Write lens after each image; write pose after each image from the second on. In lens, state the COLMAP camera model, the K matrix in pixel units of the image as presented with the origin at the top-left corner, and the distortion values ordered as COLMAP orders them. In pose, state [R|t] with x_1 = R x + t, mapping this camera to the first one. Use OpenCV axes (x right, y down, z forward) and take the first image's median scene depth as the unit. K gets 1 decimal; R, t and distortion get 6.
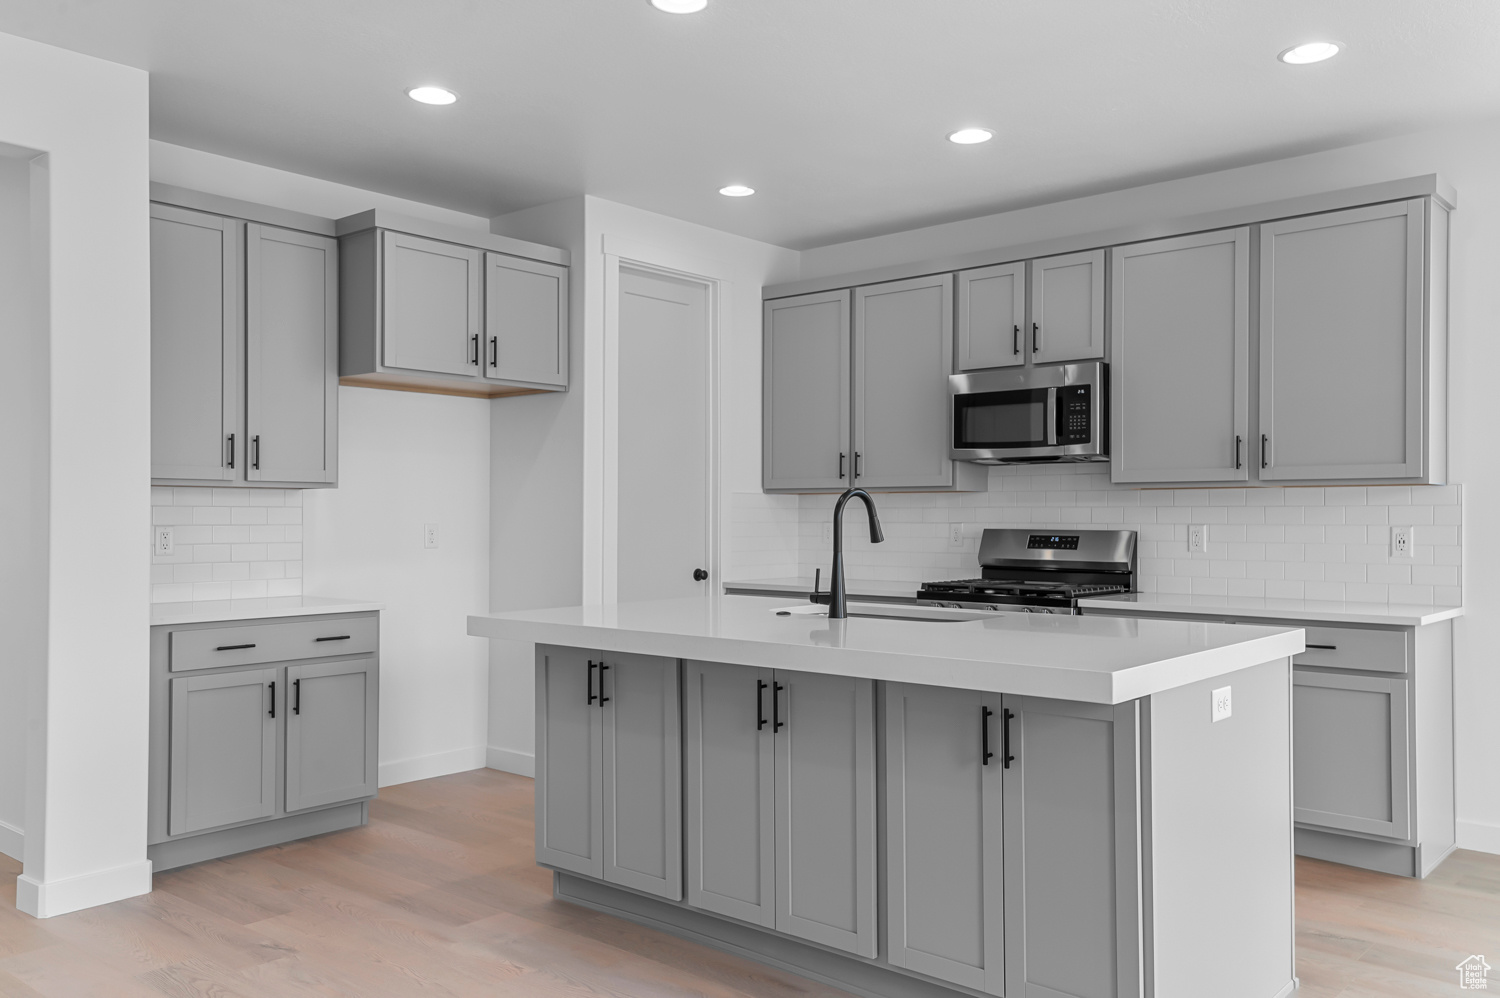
lens RADIAL K [[1191.0, 0, 750.0], [0, 1191.0, 499.0], [0, 0, 1]] dist [-0.006137, -0.002813]
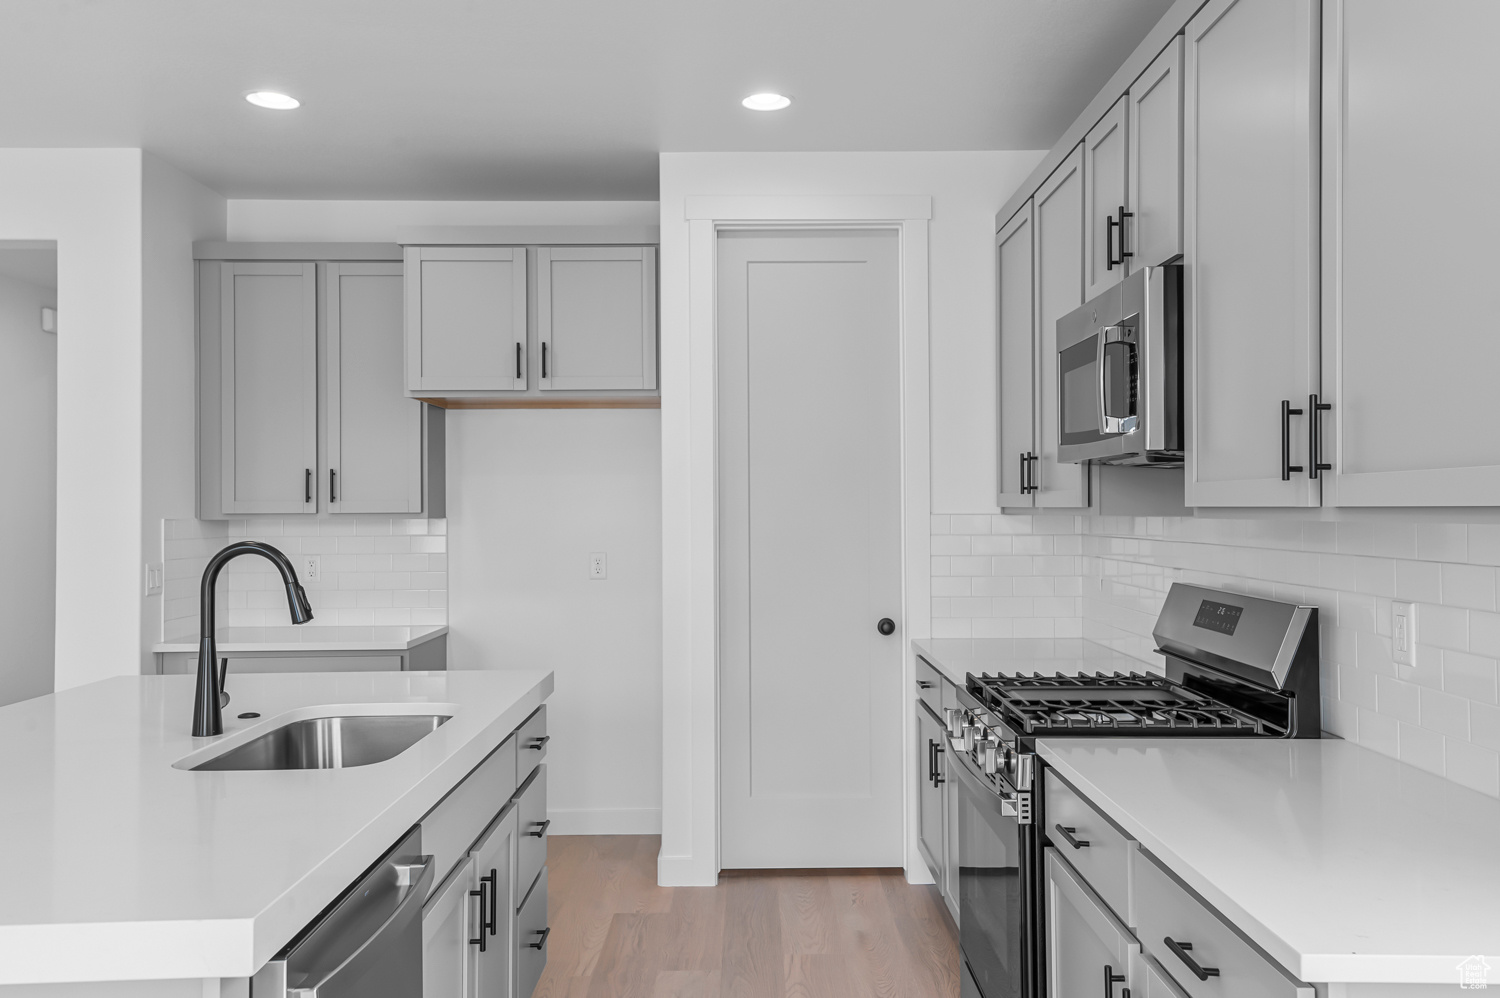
lens RADIAL K [[1194.1, 0, 750.0], [0, 1194.1, 499.0], [0, 0, 1]] dist [0.007612, 0.002002]
pose [[0.654431, -0.013317, -0.756004, 0.523916], [0.016722, 0.999855, -0.003138, -0.015860], [0.755937, -0.010588, 0.654559, 0.521150]]
